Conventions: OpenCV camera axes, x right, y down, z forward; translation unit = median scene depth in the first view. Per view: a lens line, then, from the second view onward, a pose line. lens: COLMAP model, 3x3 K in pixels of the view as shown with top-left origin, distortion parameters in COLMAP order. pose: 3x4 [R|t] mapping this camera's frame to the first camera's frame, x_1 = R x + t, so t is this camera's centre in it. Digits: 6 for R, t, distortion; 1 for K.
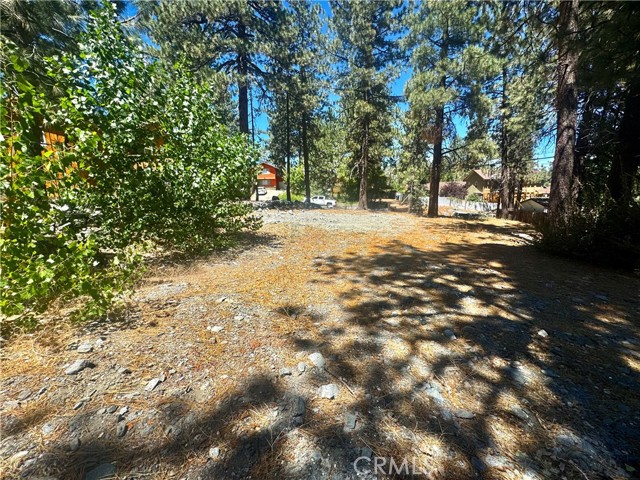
lens RADIAL K [[257.2, 0, 321.8], [0, 257.2, 239.7], [0, 0, 1]] dist [-0.000428, -0.000904]
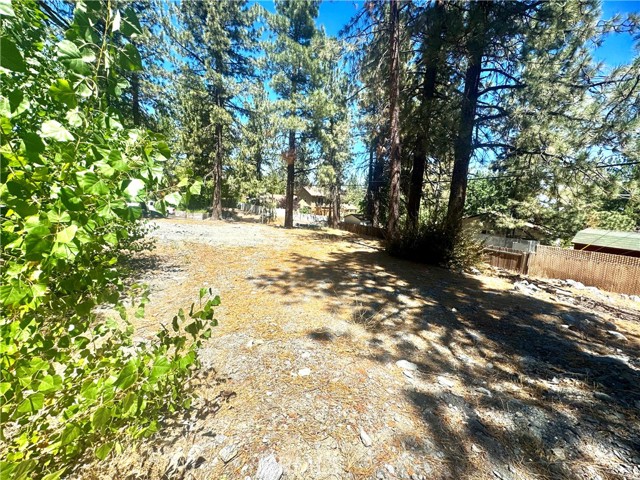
lens RADIAL K [[257.2, 0, 318.7], [0, 257.2, 240.5], [0, 0, 1]] dist [-0.000428, -0.000904]
pose [[0.804190, -0.031884, 0.593517, -0.451158], [0.047928, 0.998787, -0.011285, -0.056692], [-0.592437, 0.037521, 0.804742, 0.101816]]
